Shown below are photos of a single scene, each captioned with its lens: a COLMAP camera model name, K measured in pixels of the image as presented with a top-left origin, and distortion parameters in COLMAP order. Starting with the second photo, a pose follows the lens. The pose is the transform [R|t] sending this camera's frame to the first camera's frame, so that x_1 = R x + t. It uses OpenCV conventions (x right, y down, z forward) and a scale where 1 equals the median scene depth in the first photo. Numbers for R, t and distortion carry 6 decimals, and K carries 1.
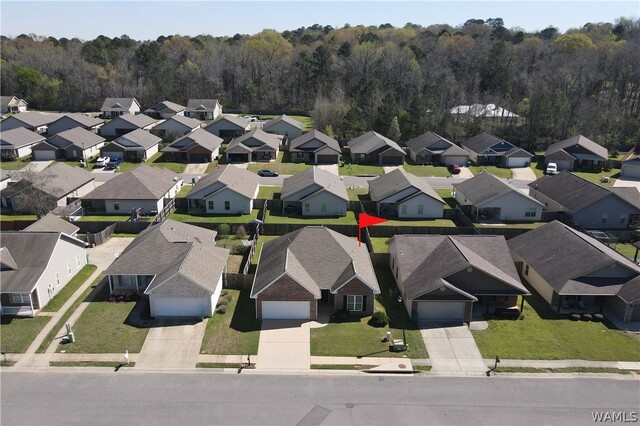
lens RADIAL K [[441.5, 0, 299.8], [0, 441.5, 213.2], [0, 0, 1]] dist [0.022481, 0.002614]
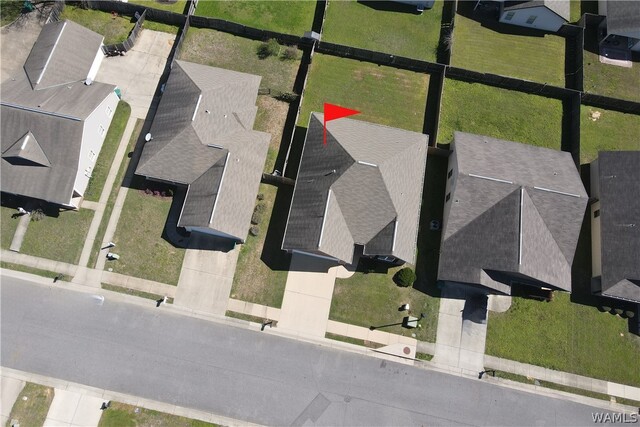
lens RADIAL K [[441.5, 0, 299.8], [0, 441.5, 213.7], [0, 0, 1]] dist [0.022481, 0.002614]
pose [[0.980315, 0.193225, -0.040570, -0.049883], [-0.110989, 0.709262, 0.696153, -0.605935], [0.163289, -0.677947, 0.716746, 0.374252]]
